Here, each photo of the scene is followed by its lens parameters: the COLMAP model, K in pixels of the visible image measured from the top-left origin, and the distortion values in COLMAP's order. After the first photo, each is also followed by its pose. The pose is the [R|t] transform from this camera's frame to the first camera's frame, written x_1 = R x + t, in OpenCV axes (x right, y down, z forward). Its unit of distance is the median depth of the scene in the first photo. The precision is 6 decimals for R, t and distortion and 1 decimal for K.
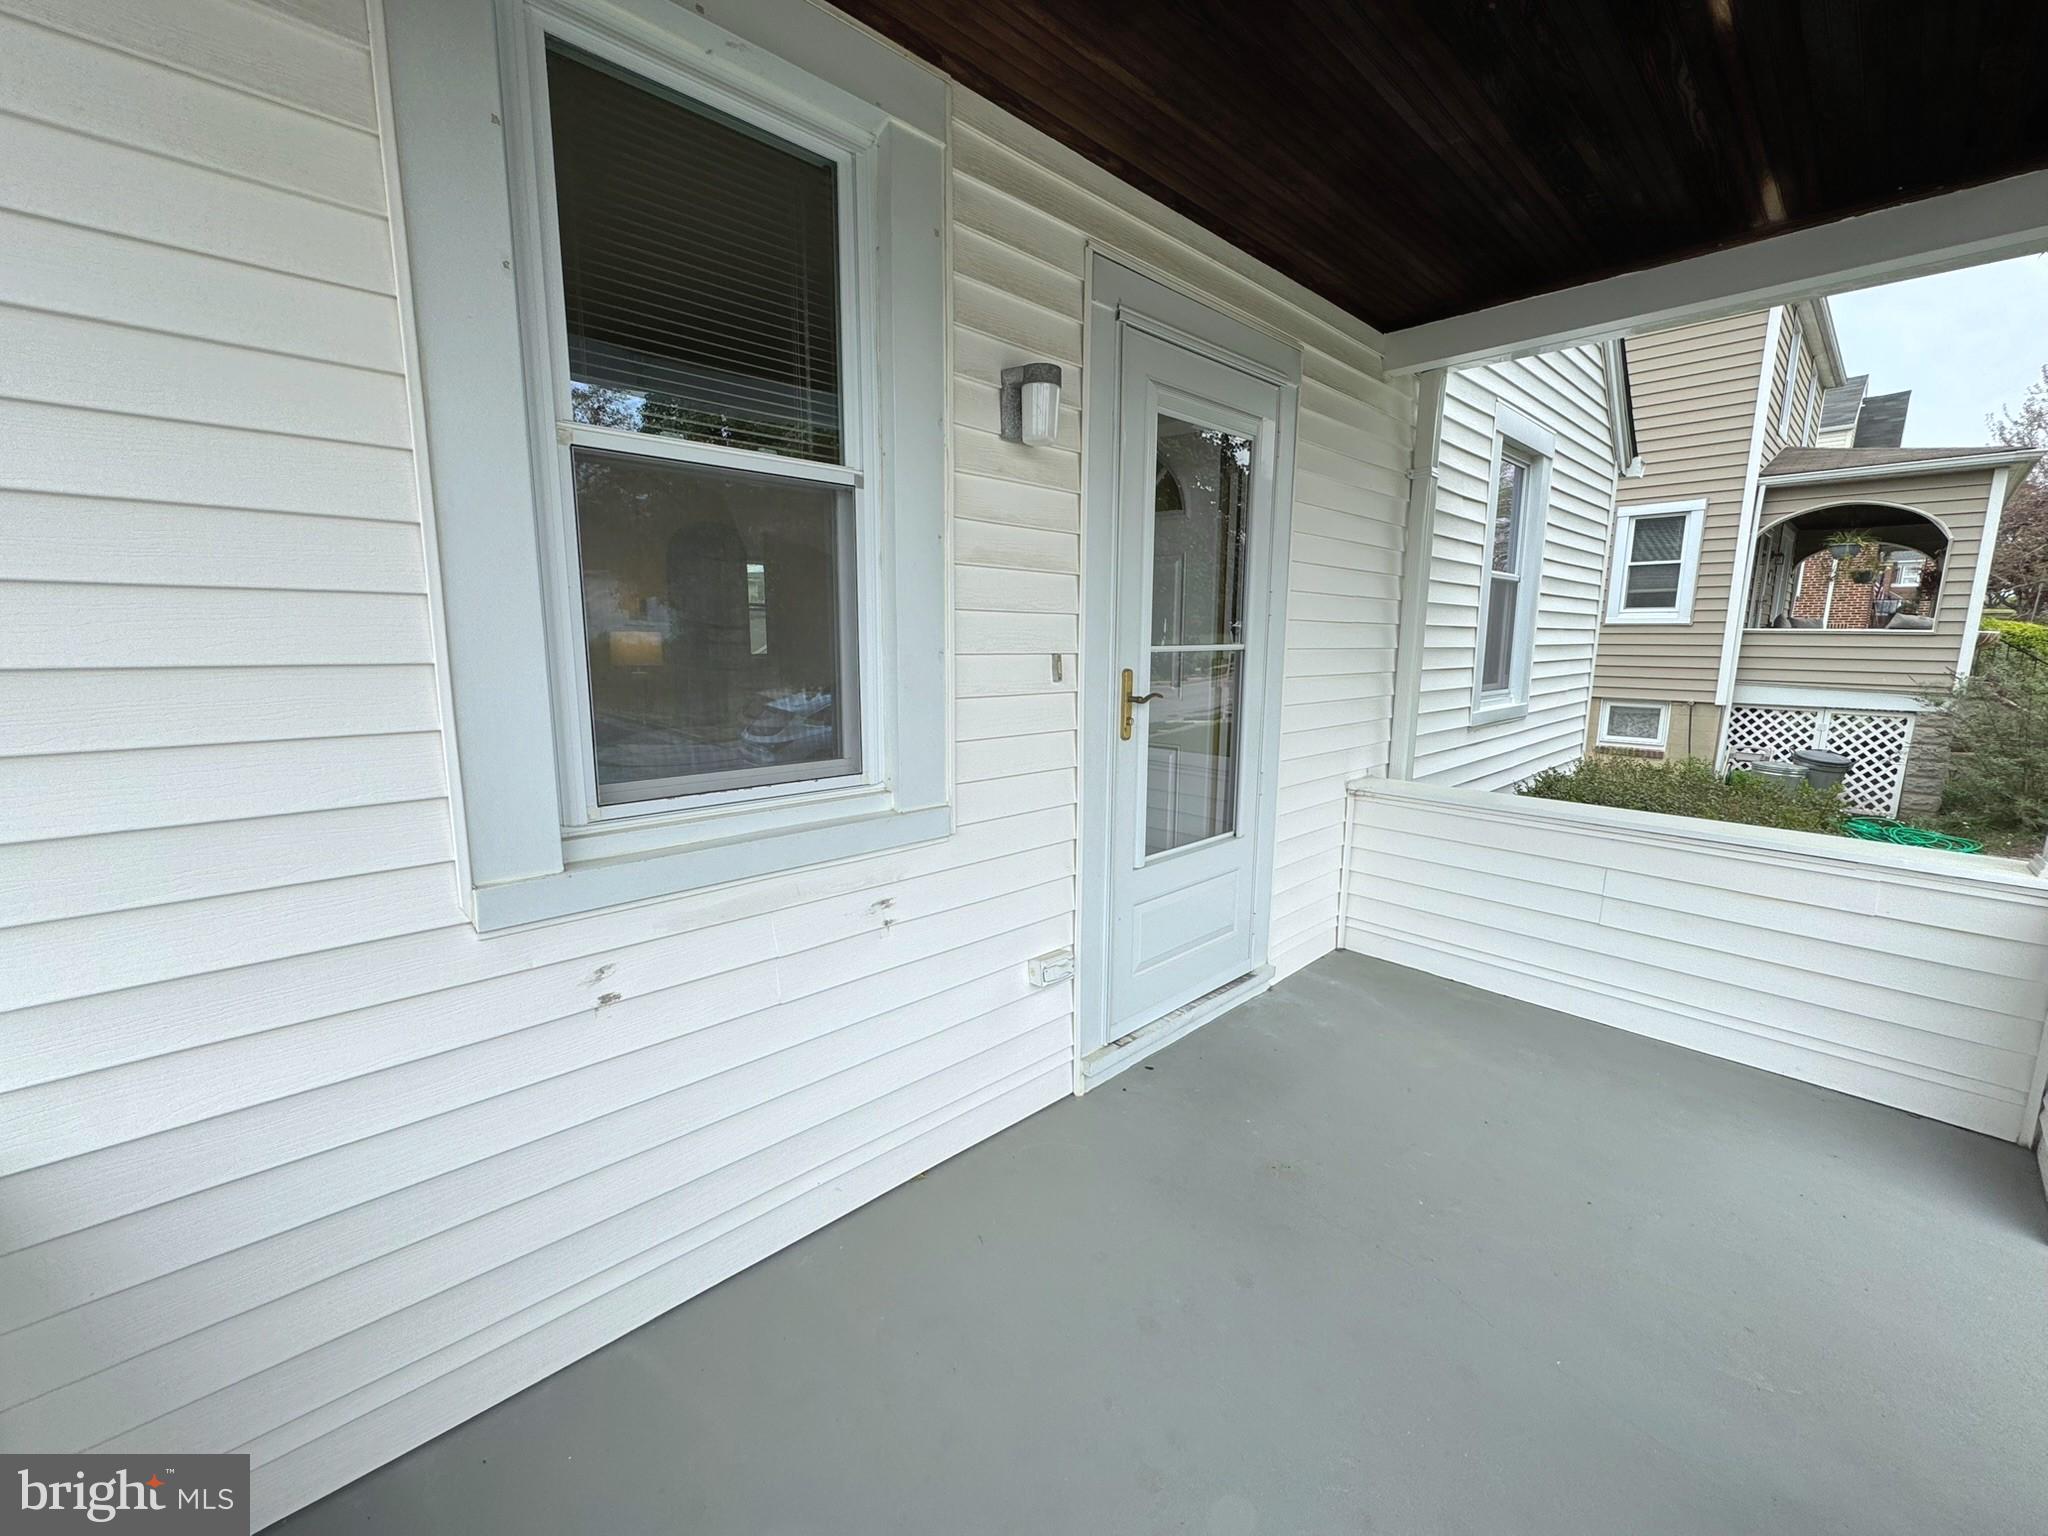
lens RADIAL K [[821.5, 0, 1024.0], [0, 821.5, 768.0], [0, 0, 1]] dist [-0.000981, 0.000319]
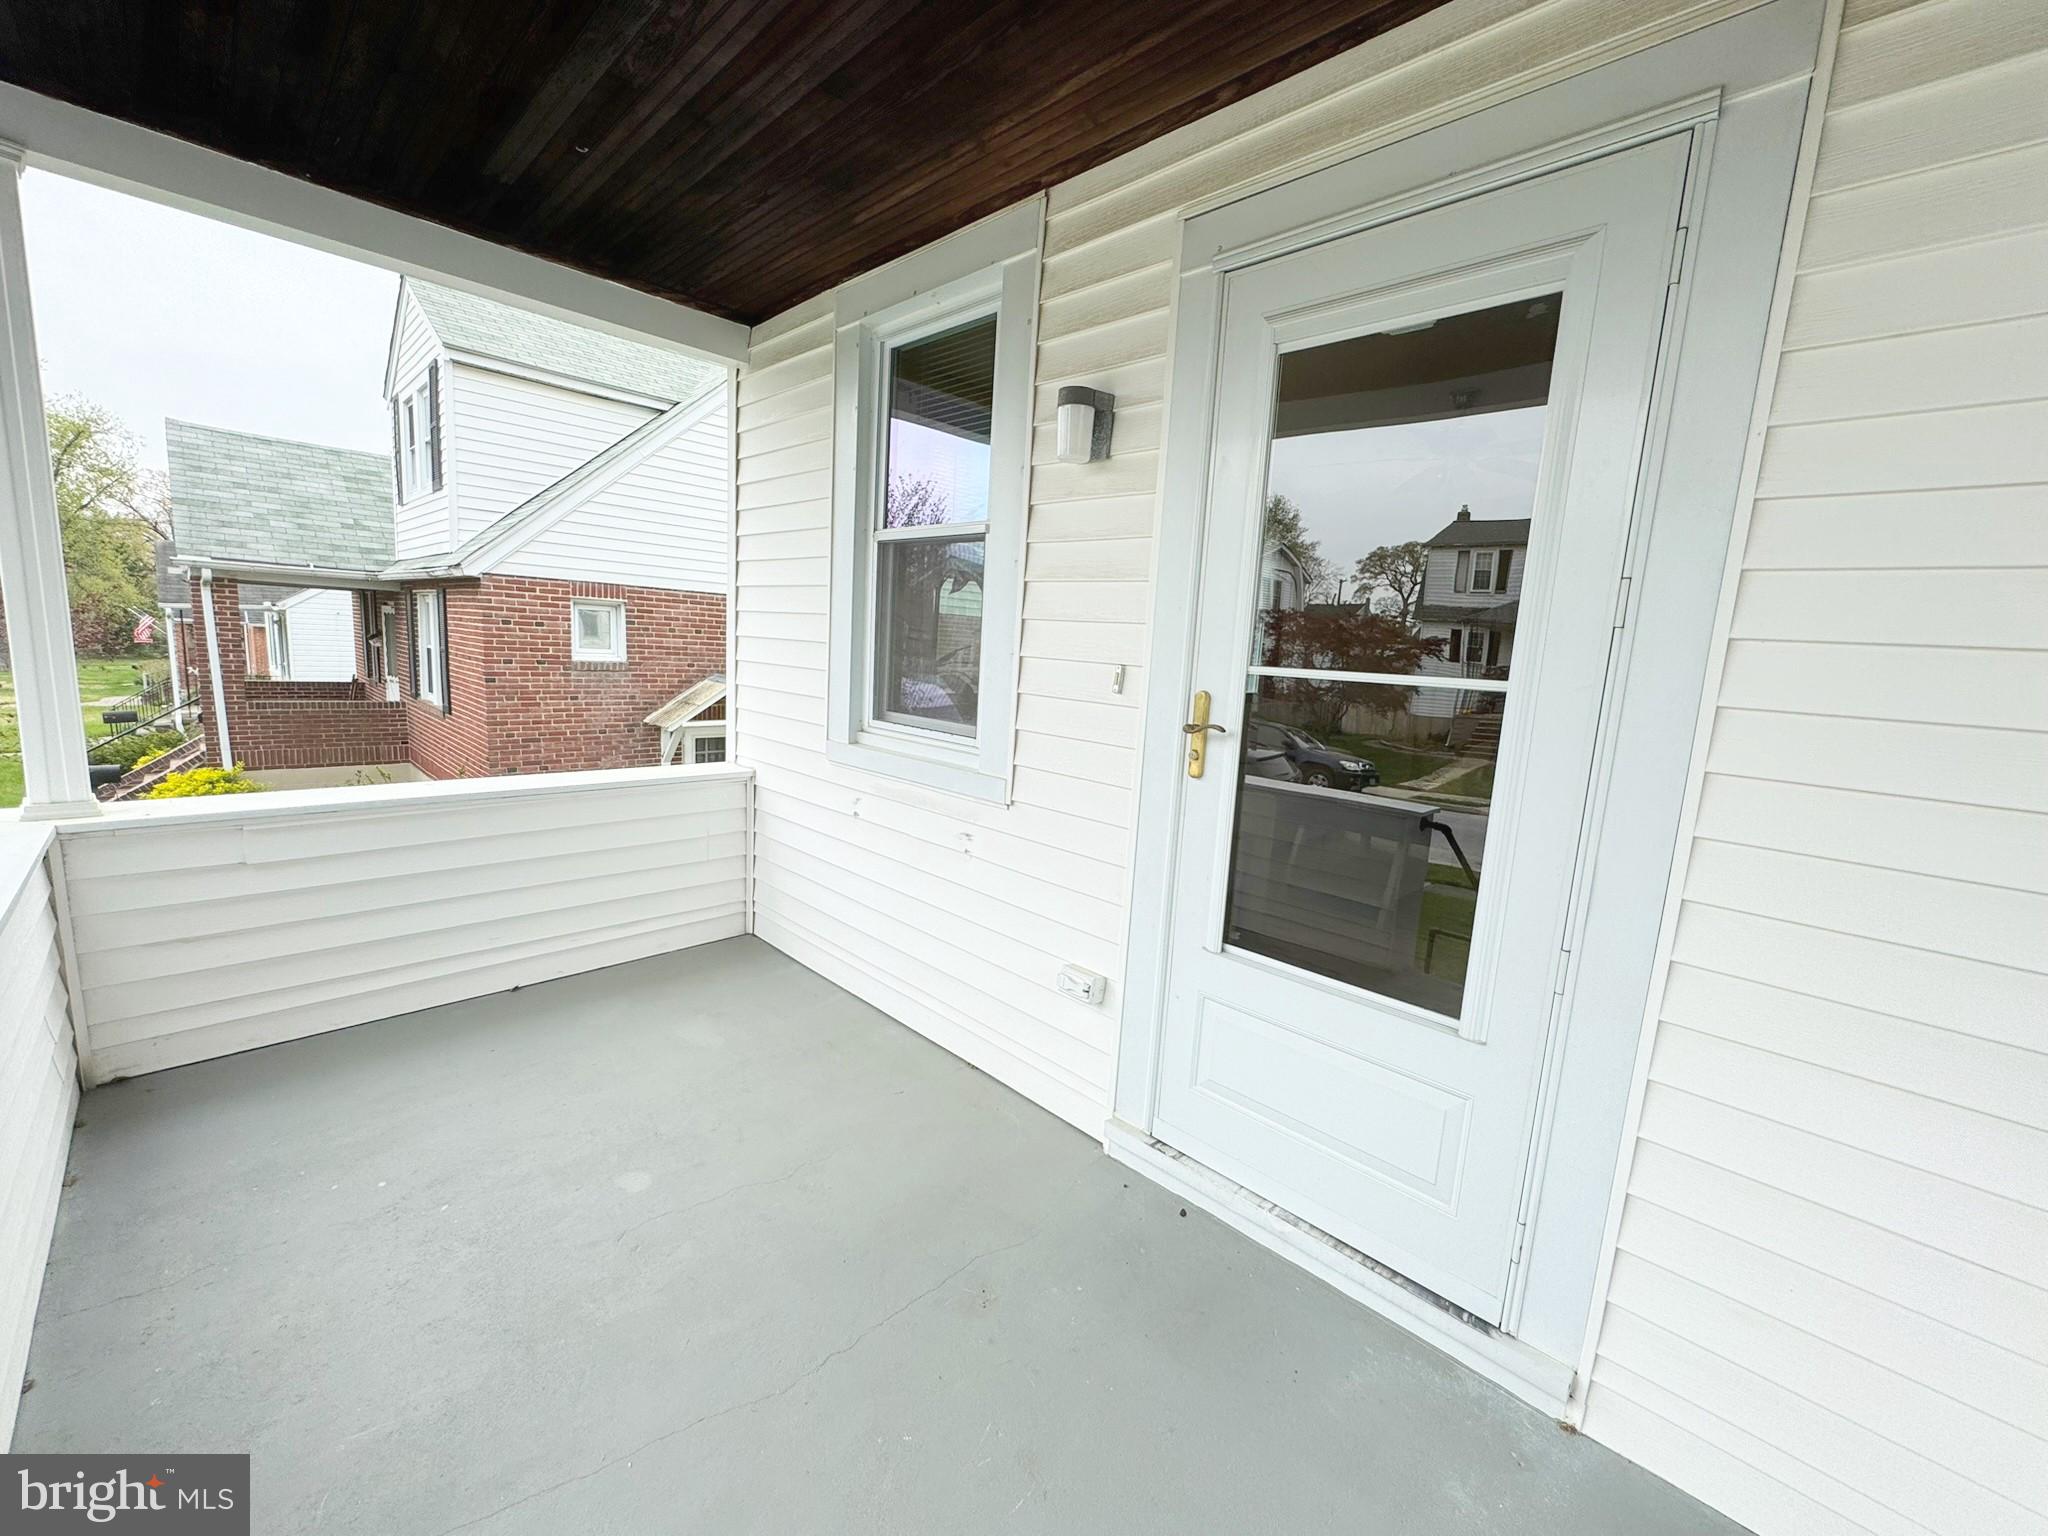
lens RADIAL K [[821.5, 0, 1024.0], [0, 821.5, 768.0], [0, 0, 1]] dist [-0.000981, 0.000319]
pose [[0.033048, 0.147328, -0.988535, 1.044584], [-0.215476, 0.966866, 0.136894, -0.134965], [0.975950, 0.208482, 0.063699, 0.888364]]
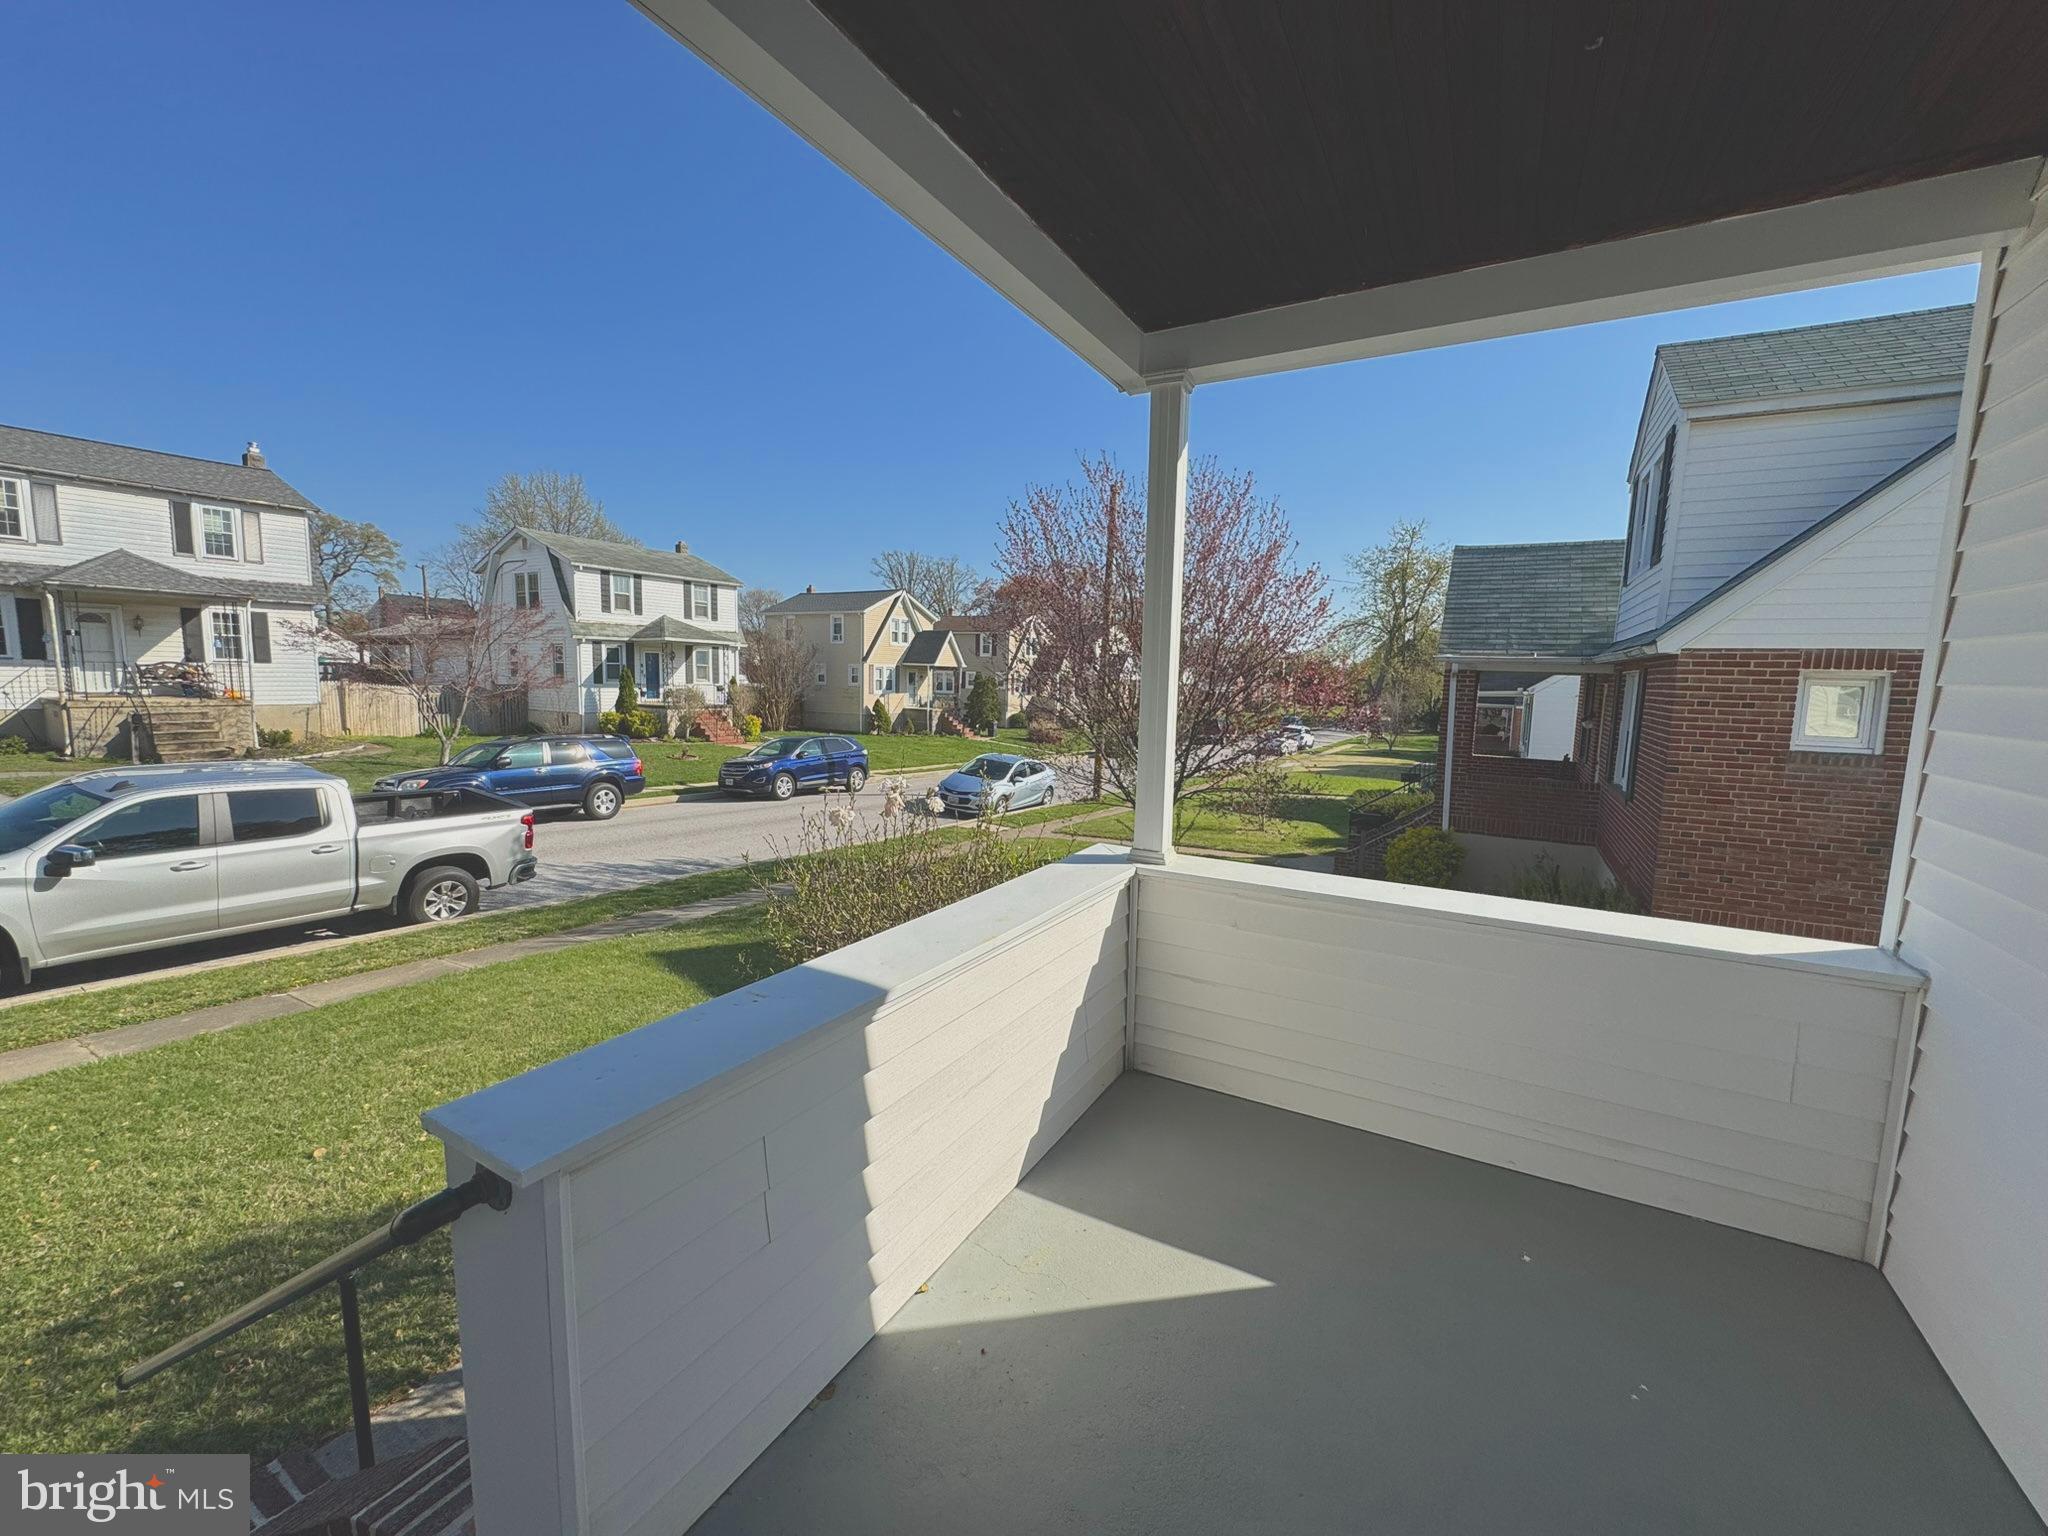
lens RADIAL K [[818.1, 0, 1024.0], [0, 818.1, 768.0], [0, 0, 1]] dist [-0.000309, -0.000010]
pose [[-0.956821, 0.007581, -0.290580, 0.585132], [-0.072674, 0.961674, 0.264391, -0.168353], [0.281448, 0.274092, -0.919598, 0.944340]]
